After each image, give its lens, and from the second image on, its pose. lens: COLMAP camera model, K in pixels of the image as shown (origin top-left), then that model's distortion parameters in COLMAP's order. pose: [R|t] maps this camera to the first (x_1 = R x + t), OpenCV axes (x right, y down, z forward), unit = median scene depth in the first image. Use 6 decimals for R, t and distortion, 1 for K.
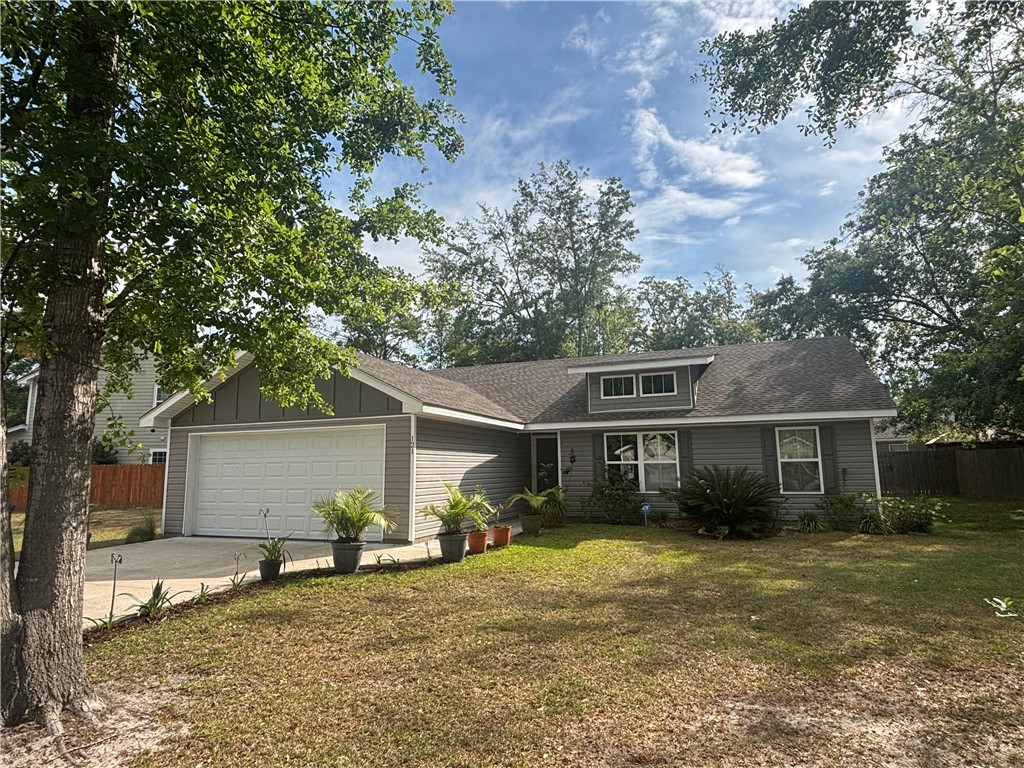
lens RADIAL K [[594.1, 0, 512.0], [0, 594.1, 384.0], [0, 0, 1]] dist [0.023352, -0.000721]
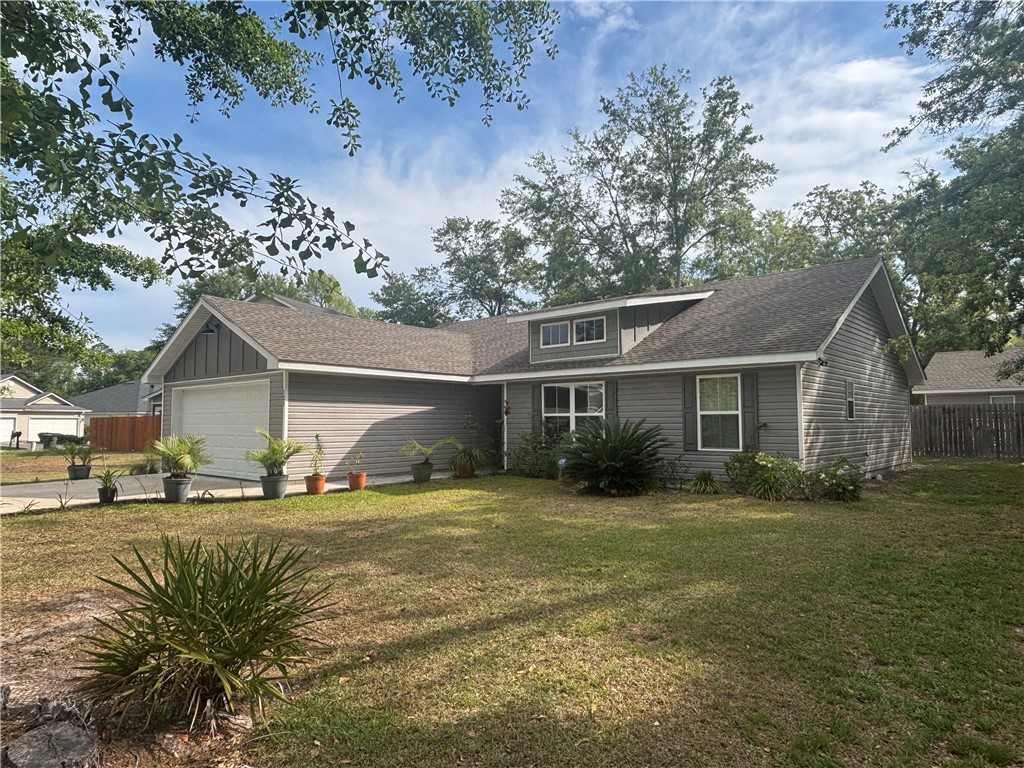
lens RADIAL K [[659.3, 0, 512.0], [0, 659.3, 384.0], [0, 0, 1]] dist [0.000698, -0.001393]
pose [[0.939129, -0.010639, -0.343400, 0.472028], [0.040137, 0.996074, 0.078906, -0.002695], [0.341212, -0.087886, 0.935869, -0.002872]]
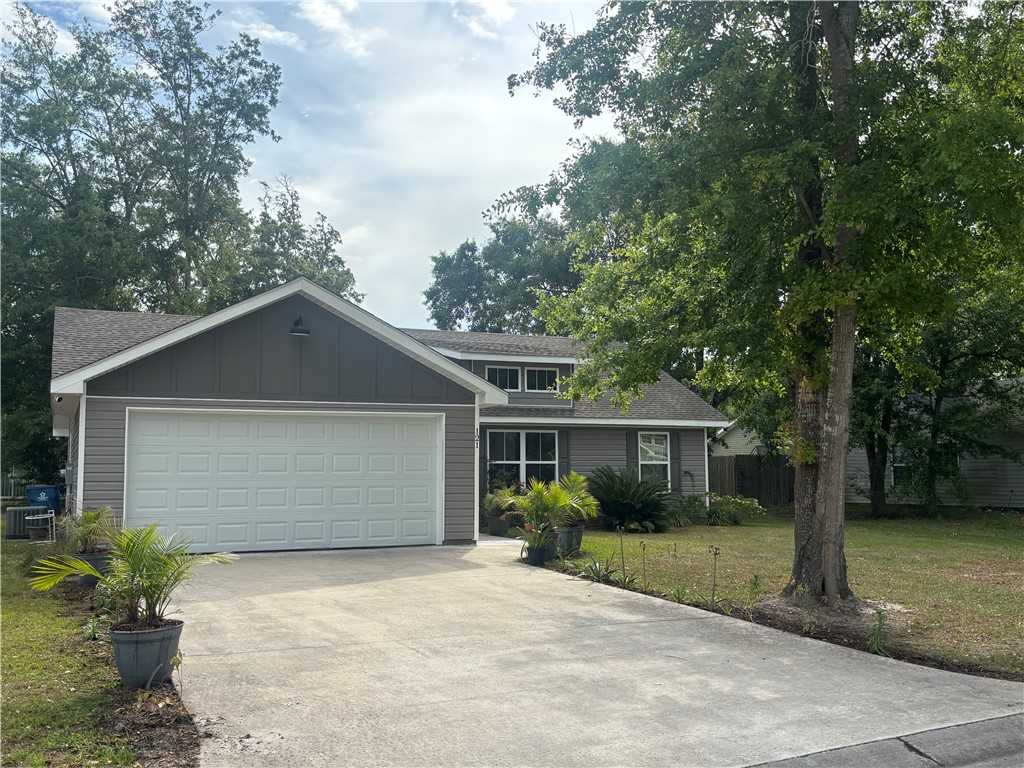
lens RADIAL K [[1015.8, 0, 512.0], [0, 1015.8, 384.0], [0, 0, 1]] dist [0.167473, 0.000826]
pose [[0.715036, 0.072744, 0.695293, -0.890073], [-0.106217, 0.994329, 0.005202, 0.003186], [-0.690972, -0.077572, 0.718708, -0.122758]]
